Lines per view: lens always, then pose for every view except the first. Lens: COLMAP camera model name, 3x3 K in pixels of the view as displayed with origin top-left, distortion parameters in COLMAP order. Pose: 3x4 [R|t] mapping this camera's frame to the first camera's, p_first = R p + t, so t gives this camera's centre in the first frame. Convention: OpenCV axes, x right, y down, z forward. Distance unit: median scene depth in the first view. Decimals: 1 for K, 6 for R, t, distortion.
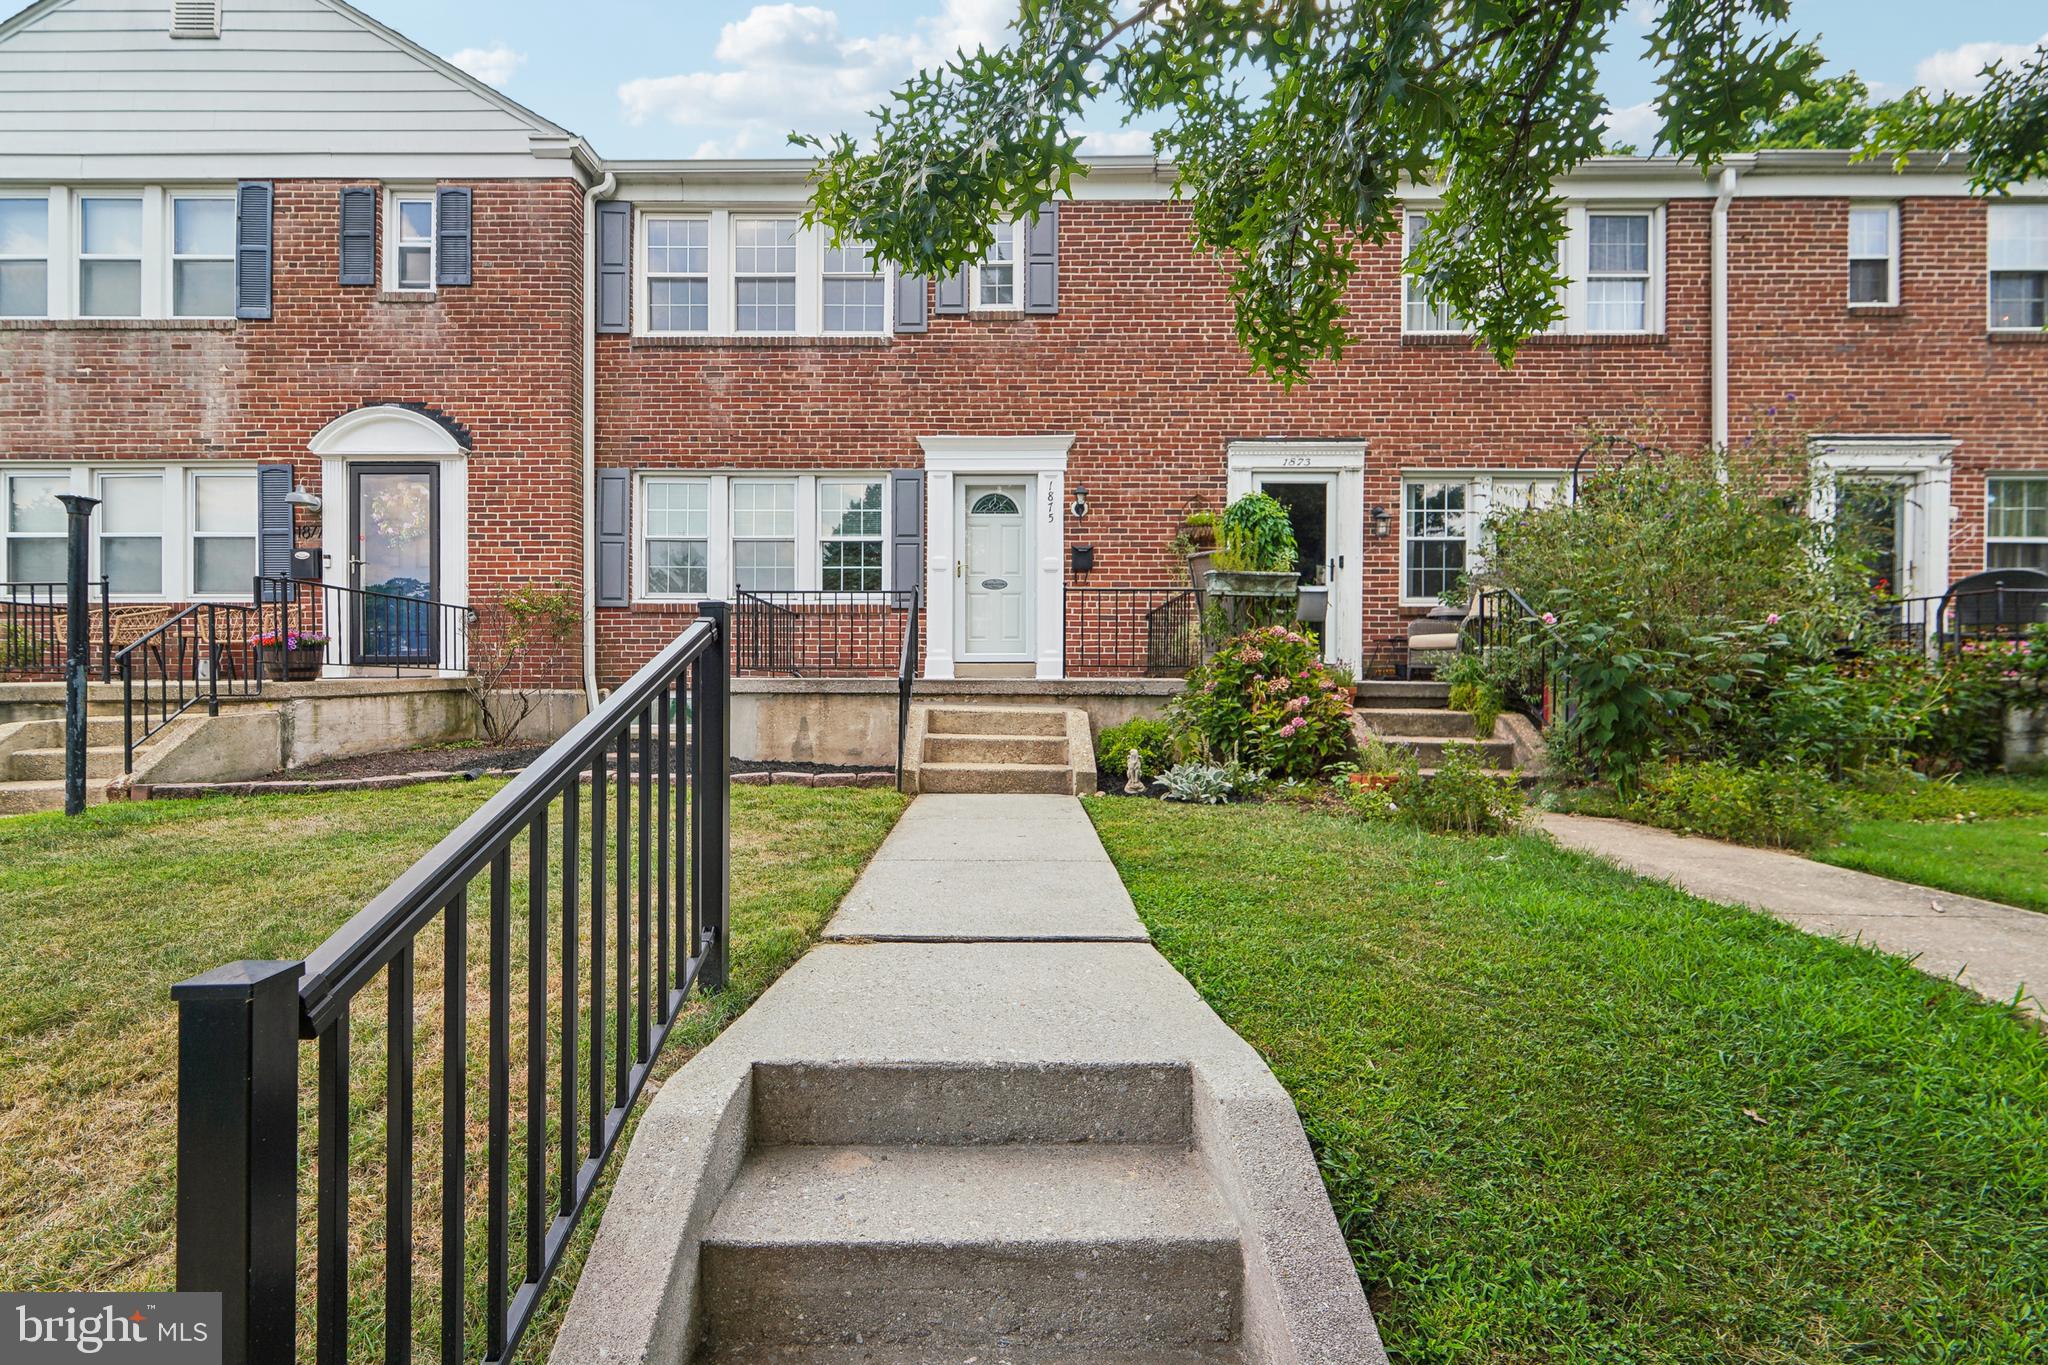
lens RADIAL K [[855.8, 0, 991.1], [0, 855.8, 688.7], [0, 0, 1]] dist [0.003068, 0.000465]
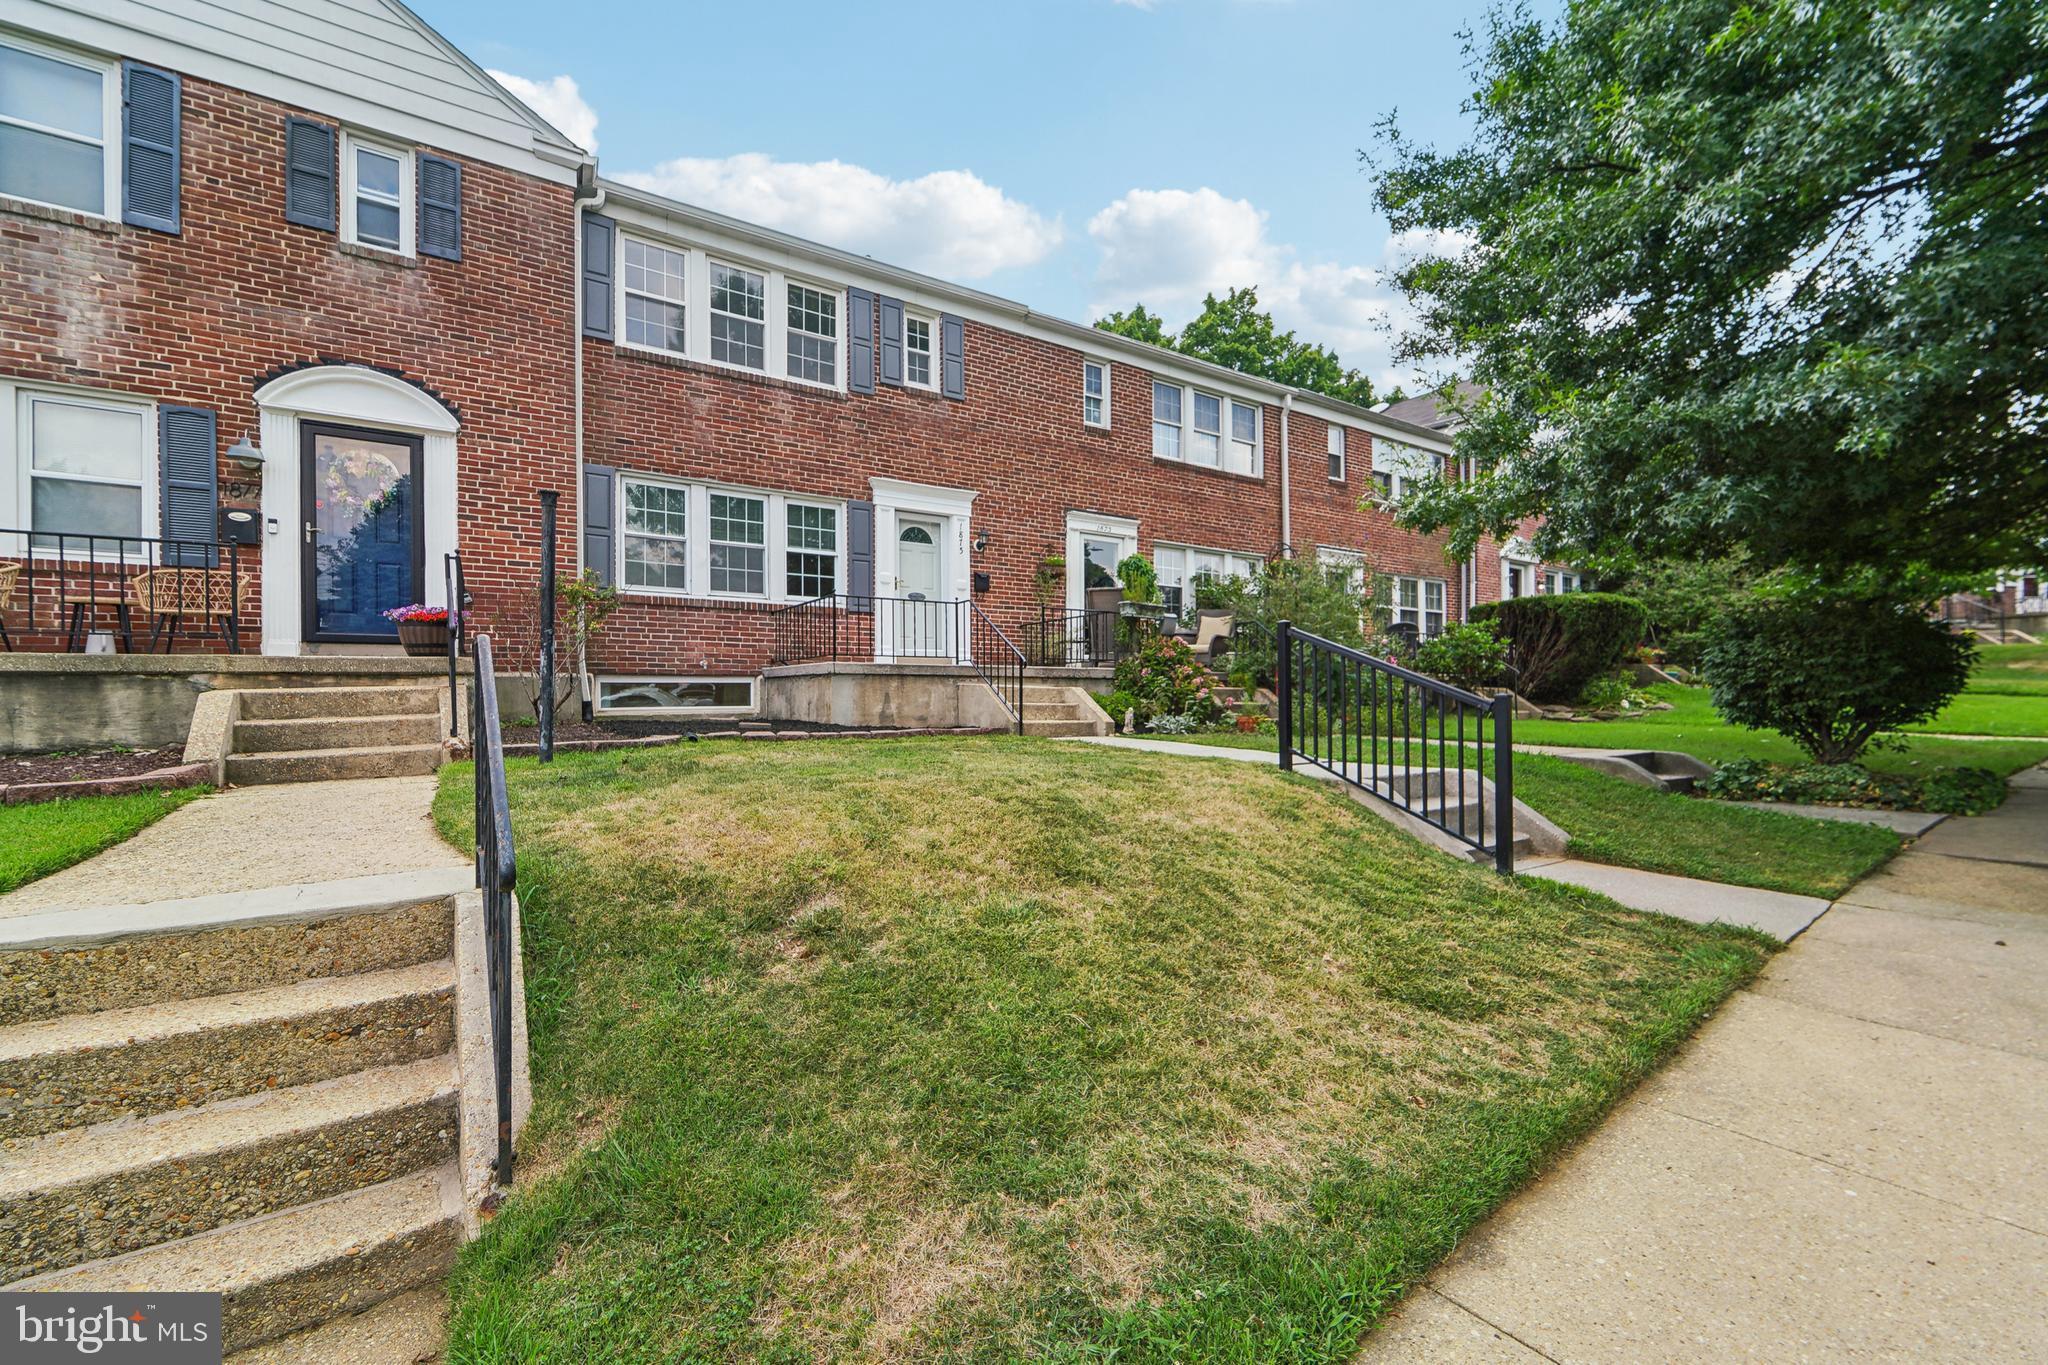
lens RADIAL K [[850.2, 0, 1030.0], [0, 850.2, 683.0], [0, 0, 1]] dist [0.001142, -0.000016]
pose [[0.825504, 0.004682, 0.564377, -0.601280], [0.005135, 0.999862, -0.015805, 0.031194], [-0.564373, 0.015945, 0.825366, -0.165083]]
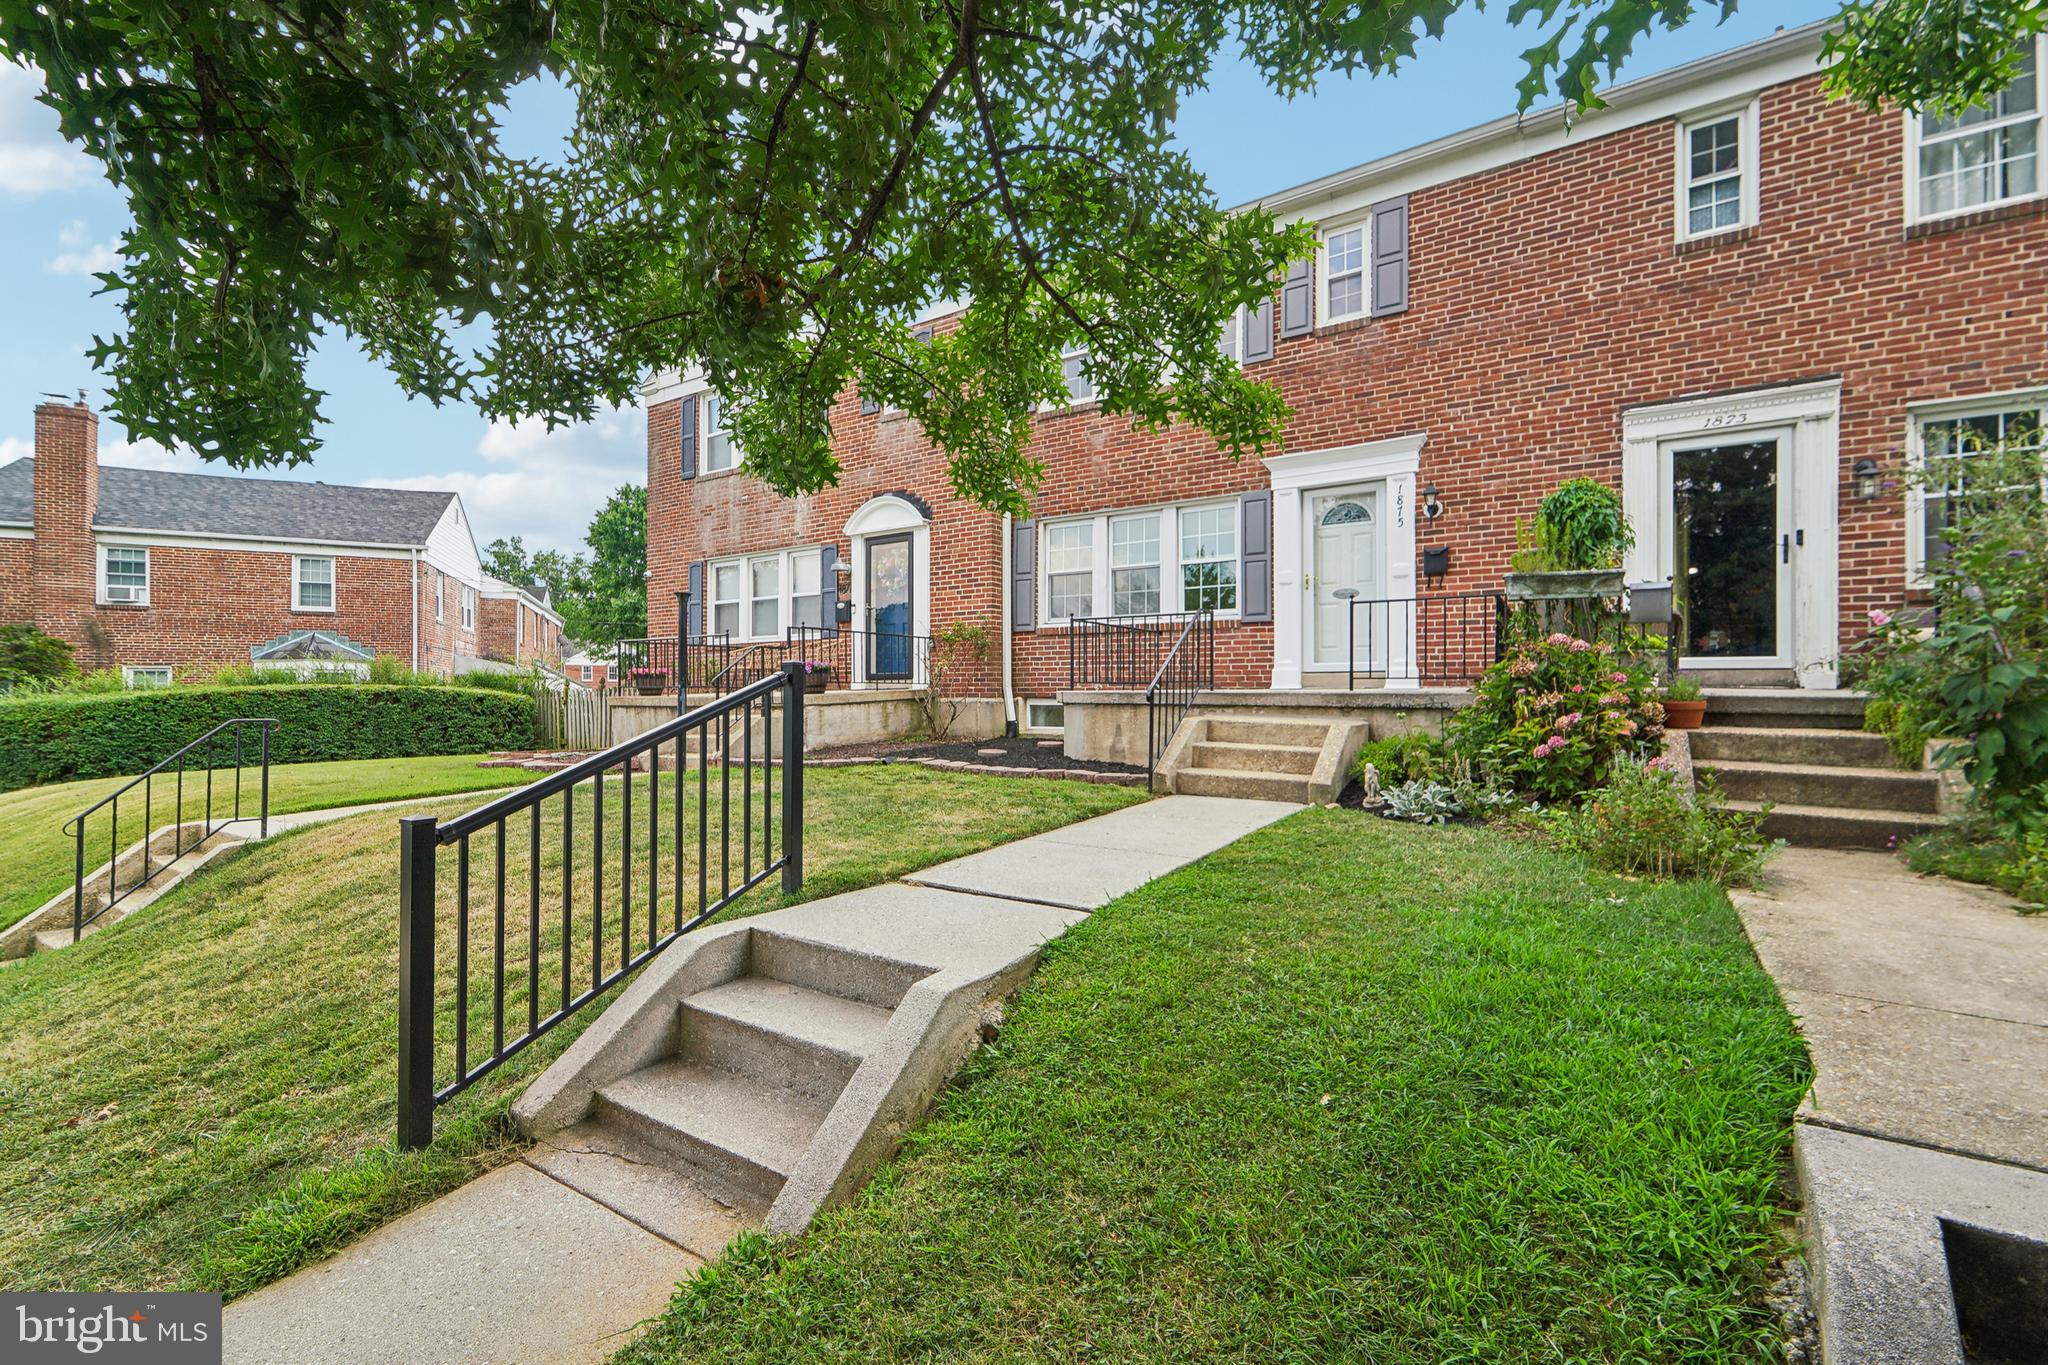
lens RADIAL K [[850.2, 0, 1030.0], [0, 850.2, 683.0], [0, 0, 1]] dist [0.001142, -0.000016]
pose [[0.838815, -0.006655, -0.544377, 0.243043], [0.002879, 0.999966, -0.007788, -0.011320], [0.544410, 0.004965, 0.838805, -0.034962]]
